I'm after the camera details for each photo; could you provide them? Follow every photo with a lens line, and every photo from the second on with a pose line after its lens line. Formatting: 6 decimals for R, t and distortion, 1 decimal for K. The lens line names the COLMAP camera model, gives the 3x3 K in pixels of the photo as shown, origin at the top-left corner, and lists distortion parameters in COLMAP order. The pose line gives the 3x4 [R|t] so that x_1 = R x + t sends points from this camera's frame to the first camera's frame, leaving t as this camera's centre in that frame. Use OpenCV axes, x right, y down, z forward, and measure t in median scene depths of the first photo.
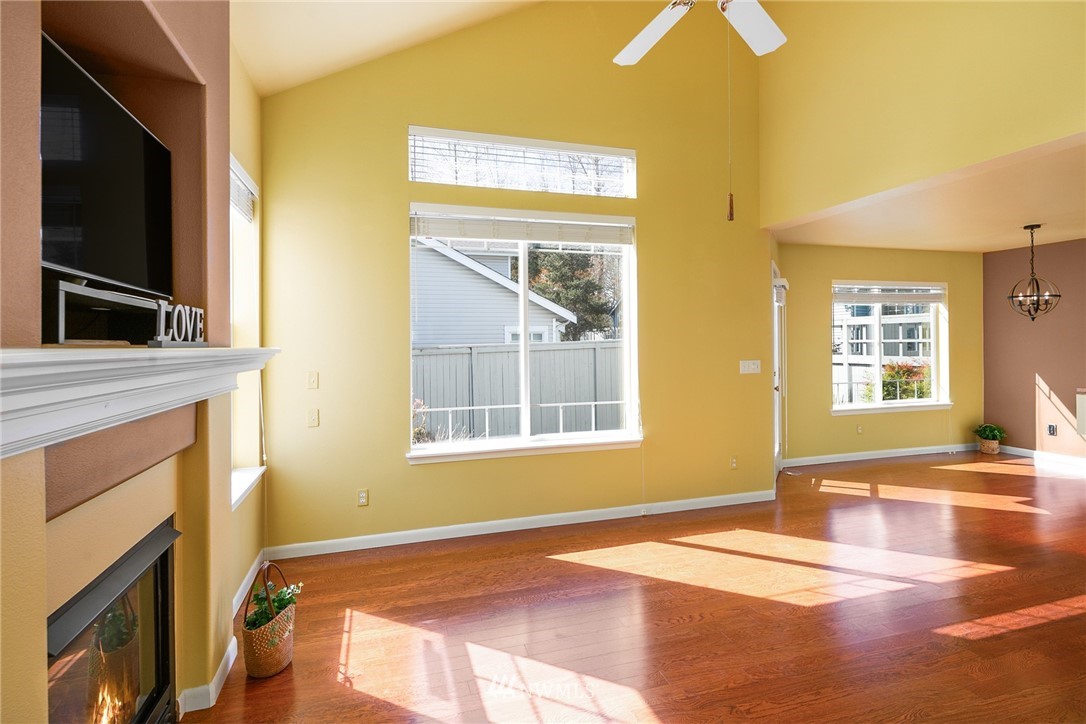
lens RADIAL K [[534.6, 0, 543.4], [0, 534.6, 339.8], [0, 0, 1]] dist [0.004207, 0.000403]
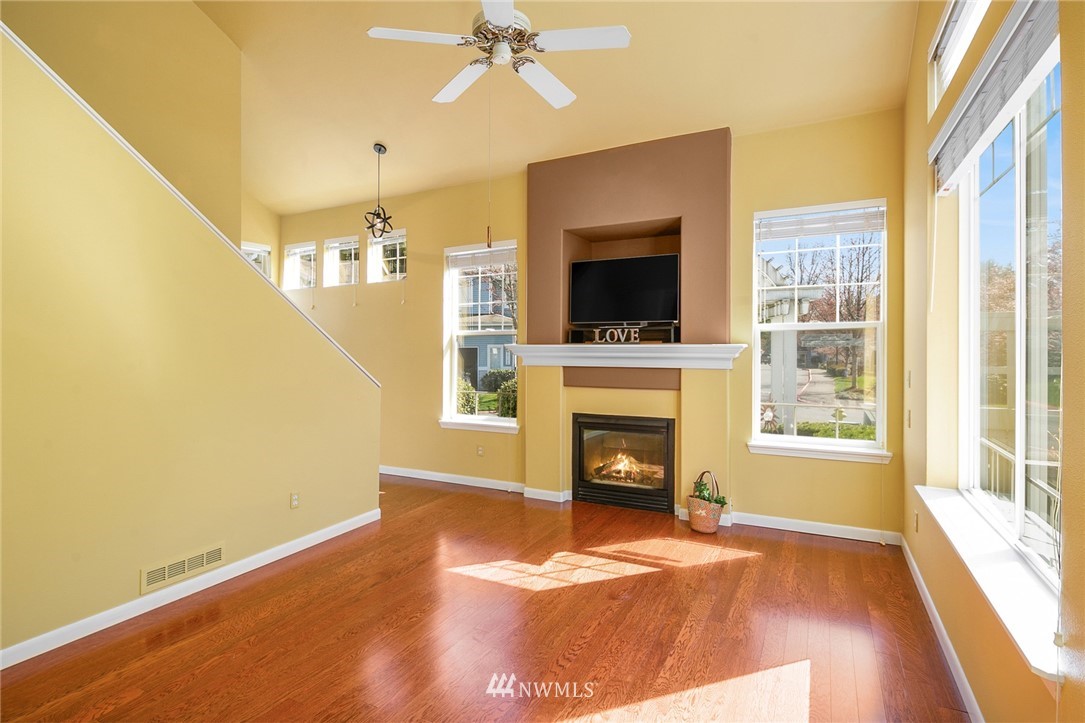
lens RADIAL K [[534.1, 0, 542.9], [0, 534.1, 339.4], [0, 0, 1]] dist [0.004207, 0.000403]
pose [[-0.701920, 0.009832, -0.712188, 0.934786], [0.015493, 0.999879, -0.001466, -0.005869], [0.712087, -0.012063, -0.701987, 1.612371]]
